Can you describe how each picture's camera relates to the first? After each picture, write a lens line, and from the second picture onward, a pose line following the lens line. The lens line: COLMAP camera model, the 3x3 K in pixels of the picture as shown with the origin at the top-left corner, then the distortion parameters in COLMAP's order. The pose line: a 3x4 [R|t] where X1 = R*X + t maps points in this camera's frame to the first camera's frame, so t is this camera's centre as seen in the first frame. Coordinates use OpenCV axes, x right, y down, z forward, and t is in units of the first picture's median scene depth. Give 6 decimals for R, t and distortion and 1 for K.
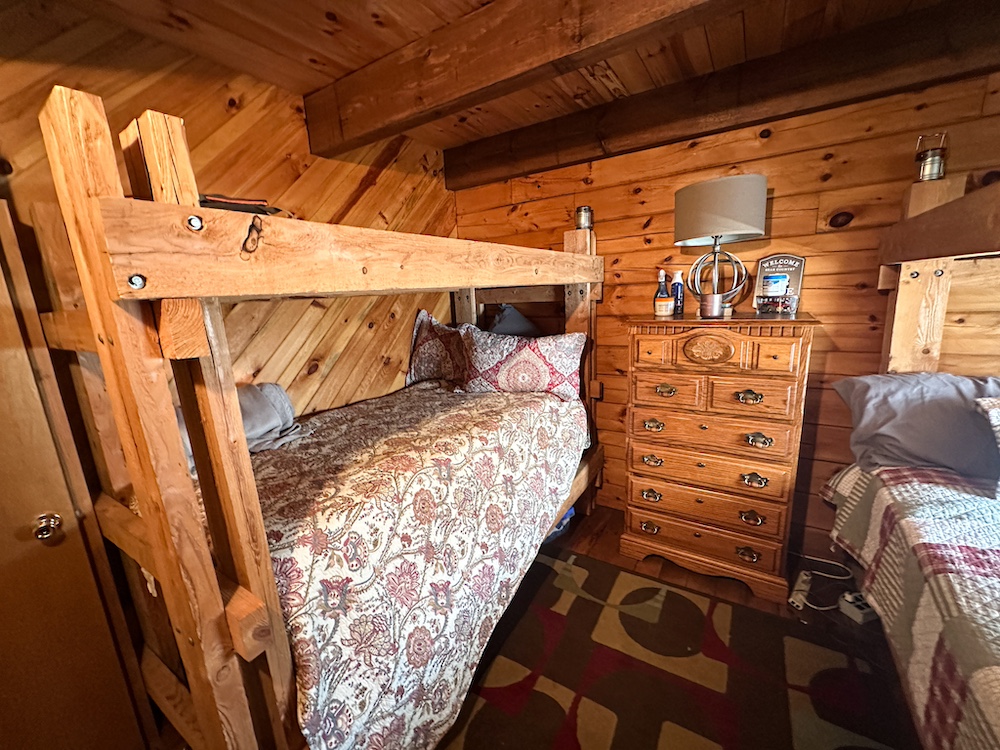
lens RADIAL K [[398.1, 0, 498.3], [0, 398.1, 375.4], [0, 0, 1]] dist [-0.001114, 0.000226]
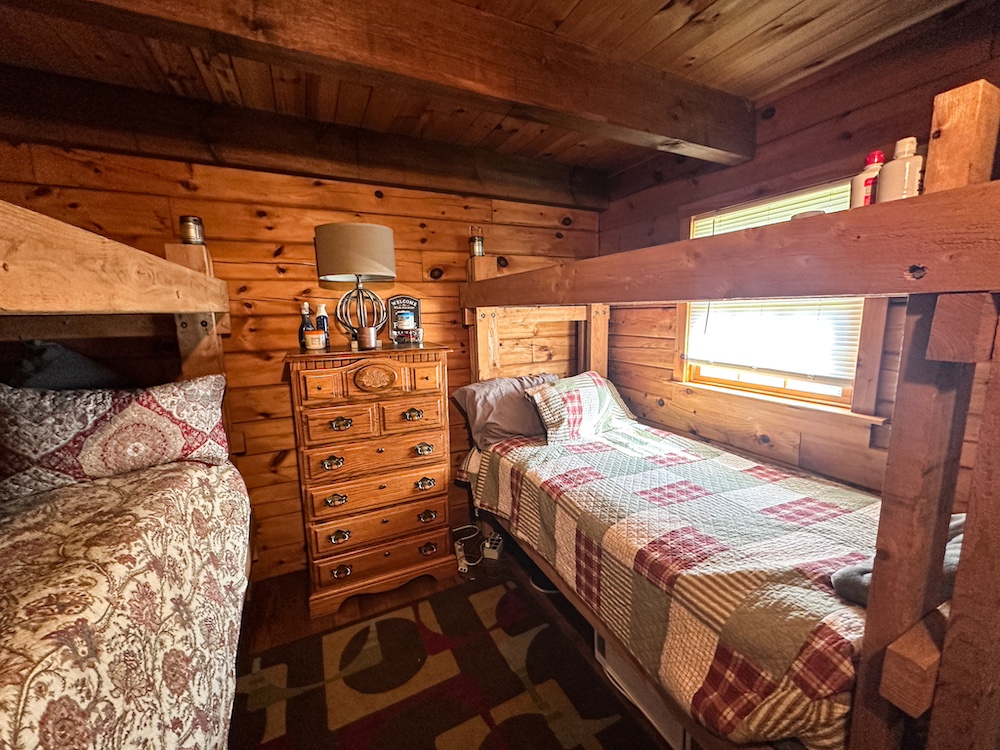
lens RADIAL K [[398.1, 0, 498.3], [0, 398.1, 375.4], [0, 0, 1]] dist [-0.001114, 0.000226]
pose [[0.527311, -0.095143, 0.844329, -0.195730], [0.164586, 0.986327, 0.008355, -0.025215], [-0.833579, 0.134559, 0.535760, 0.139132]]
